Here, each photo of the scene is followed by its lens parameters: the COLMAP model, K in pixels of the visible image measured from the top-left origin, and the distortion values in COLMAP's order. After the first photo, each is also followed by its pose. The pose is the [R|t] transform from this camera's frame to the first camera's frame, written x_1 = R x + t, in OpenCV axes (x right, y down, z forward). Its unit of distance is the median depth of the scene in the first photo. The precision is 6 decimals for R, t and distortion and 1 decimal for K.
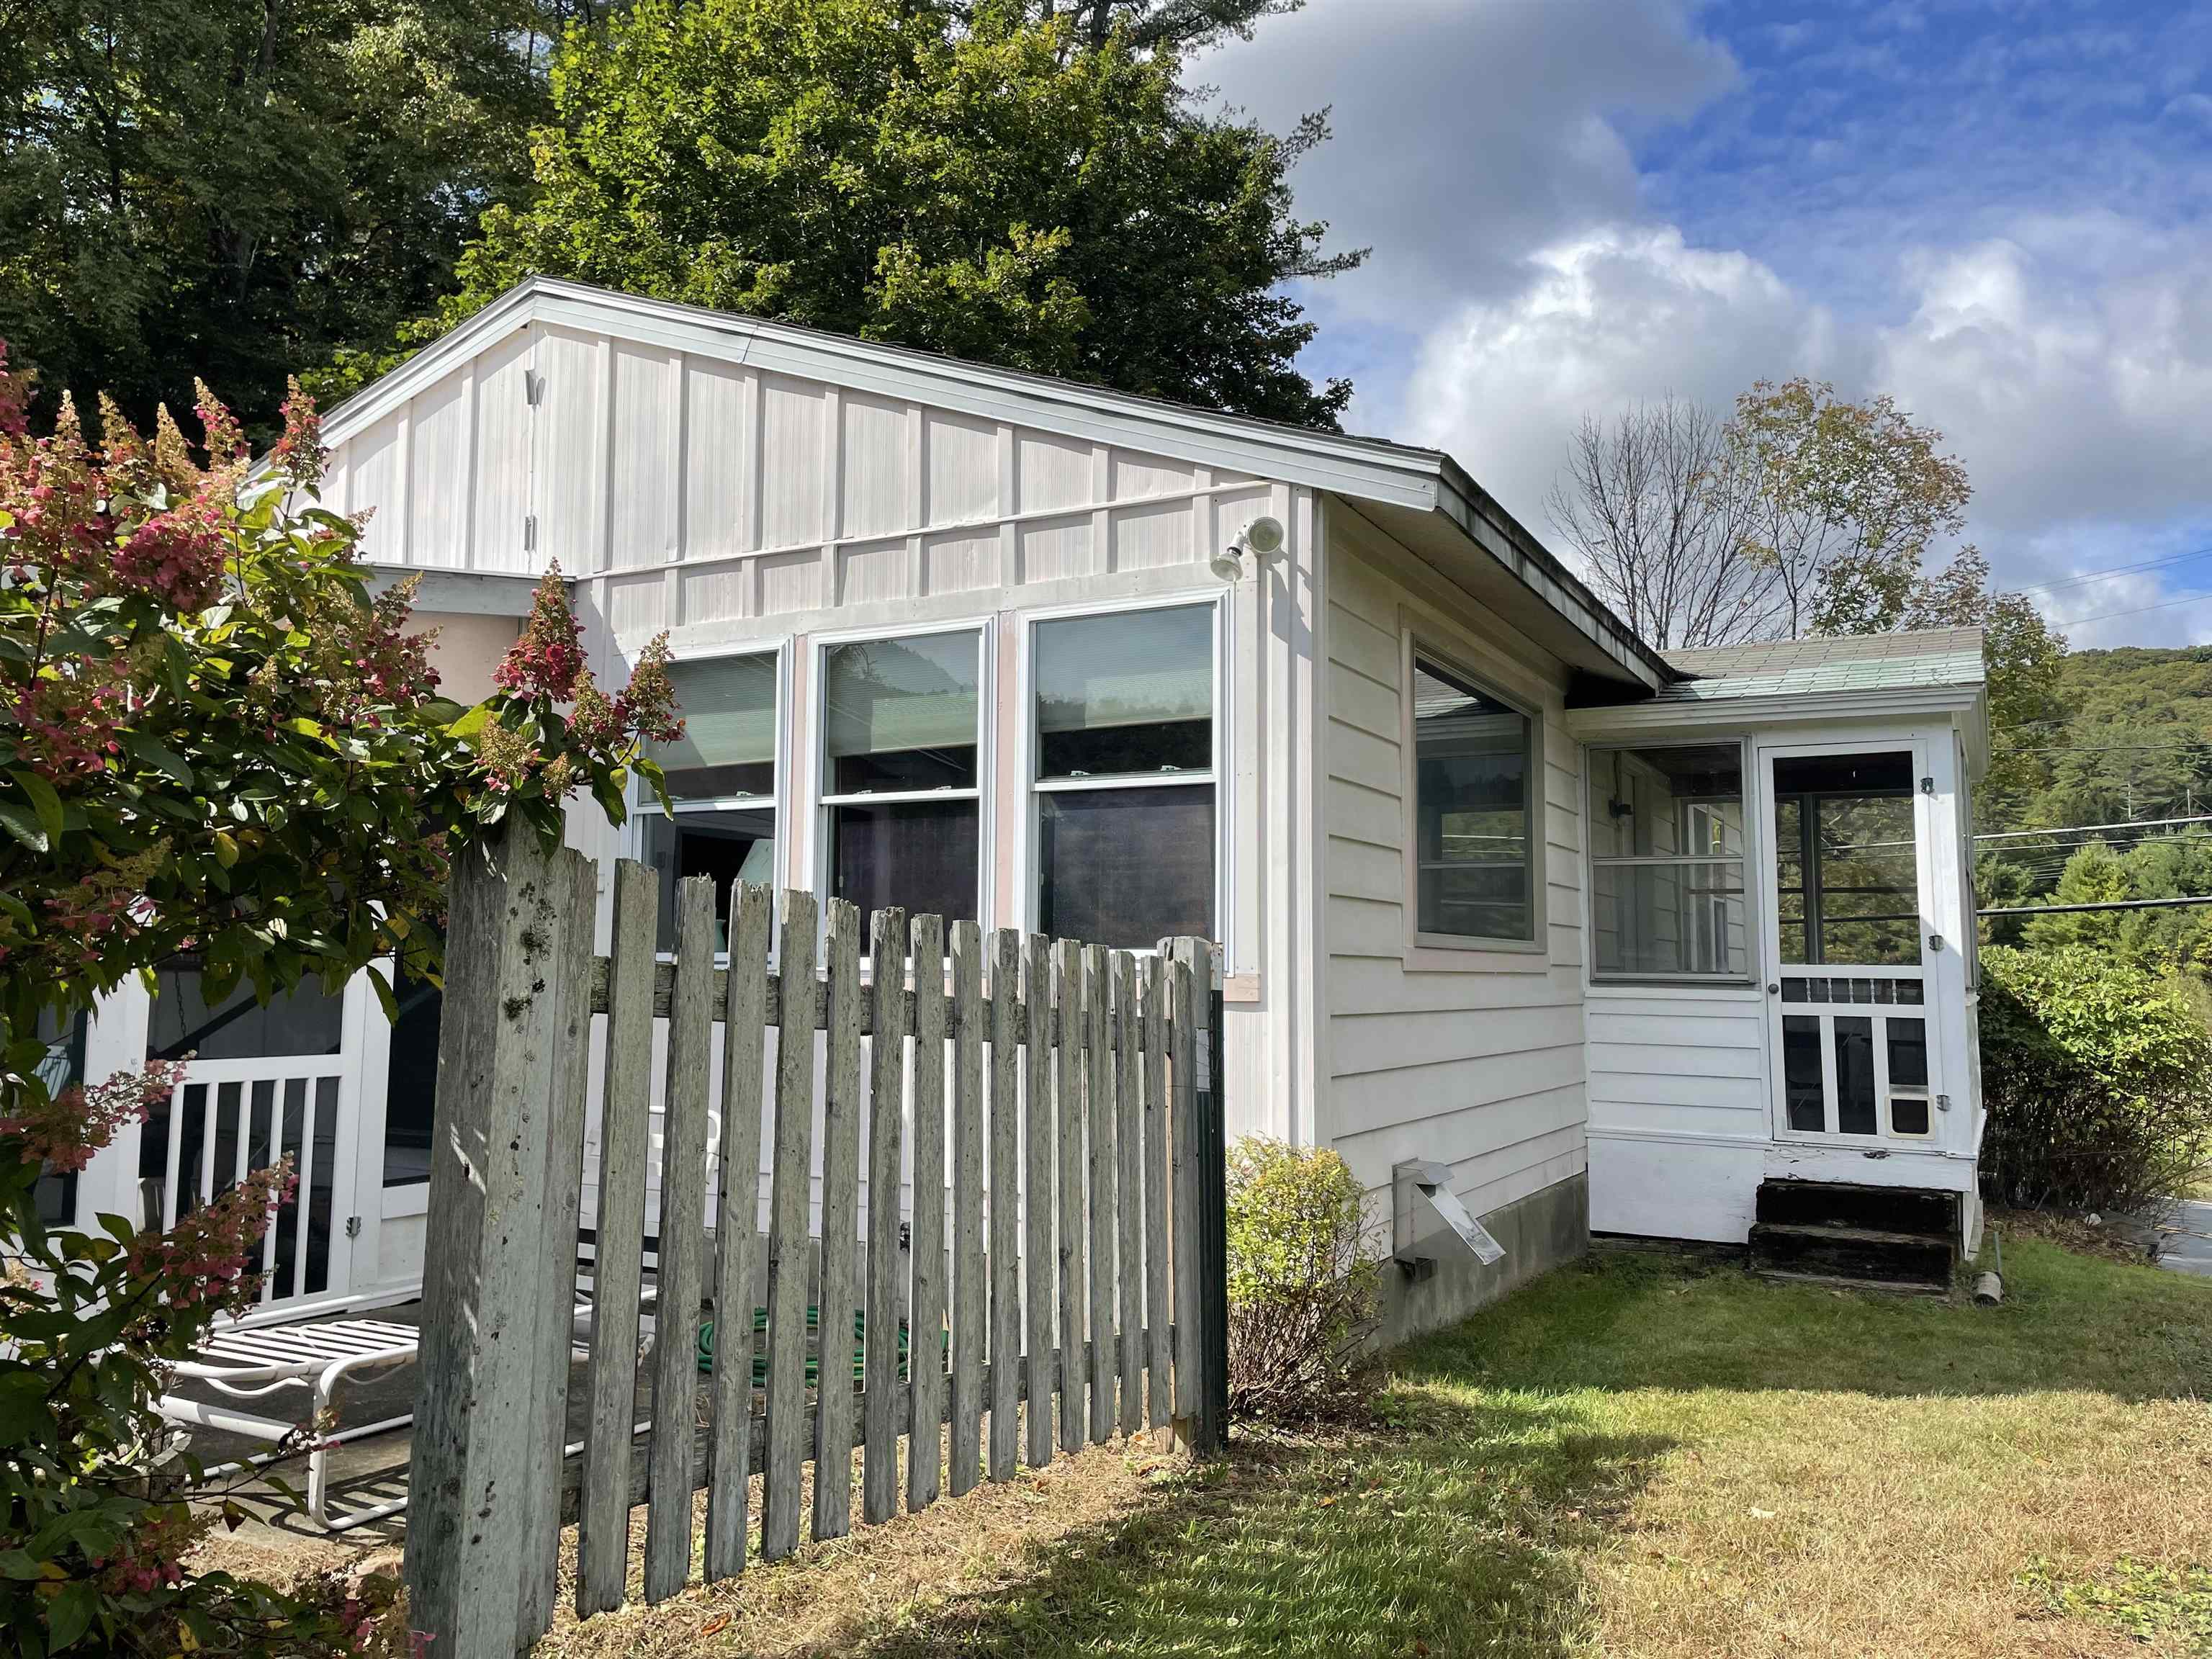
lens RADIAL K [[1697.8, 0, 1100.1], [0, 1697.8, 835.1], [0, 0, 1]] dist [0.081928, -0.060731]
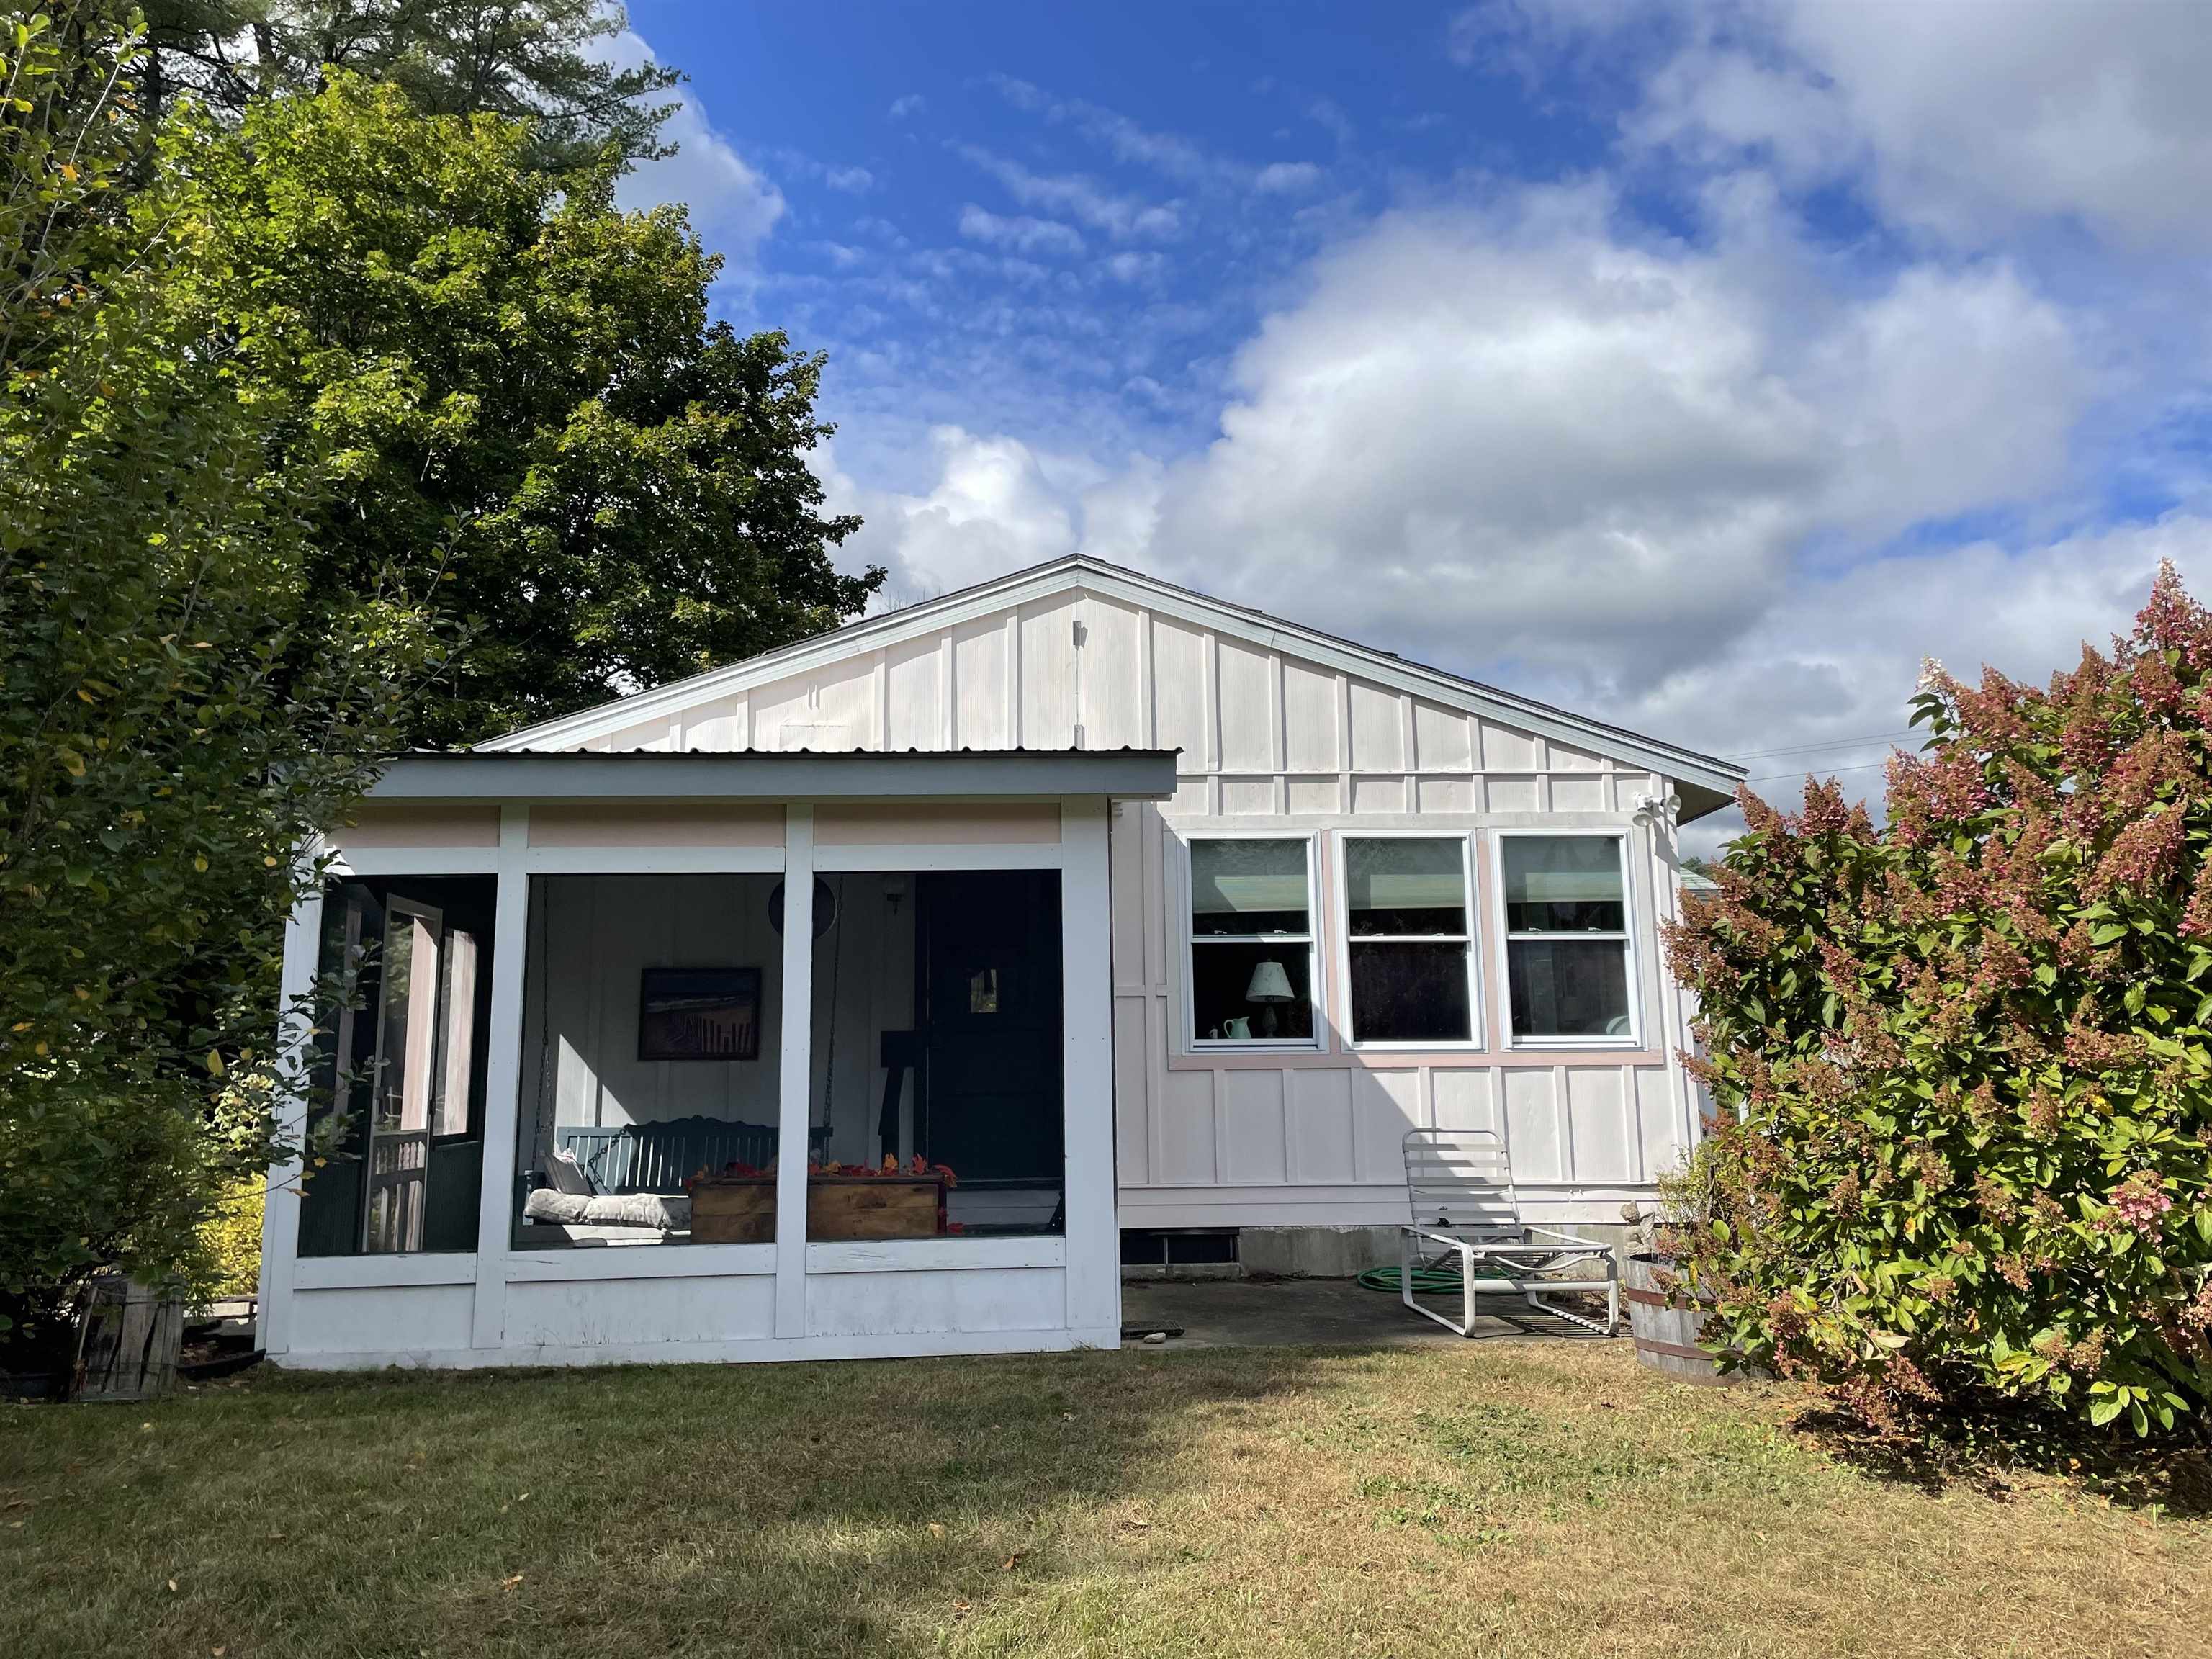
lens RADIAL K [[1697.8, 0, 1101.3], [0, 1697.8, 816.4], [0, 0, 1]] dist [0.081928, -0.060731]
pose [[0.840875, 0.063646, 0.537475, -1.212906], [-0.020602, 0.996106, -0.085723, 0.006365], [-0.540838, 0.061009, 0.838911, -0.180983]]
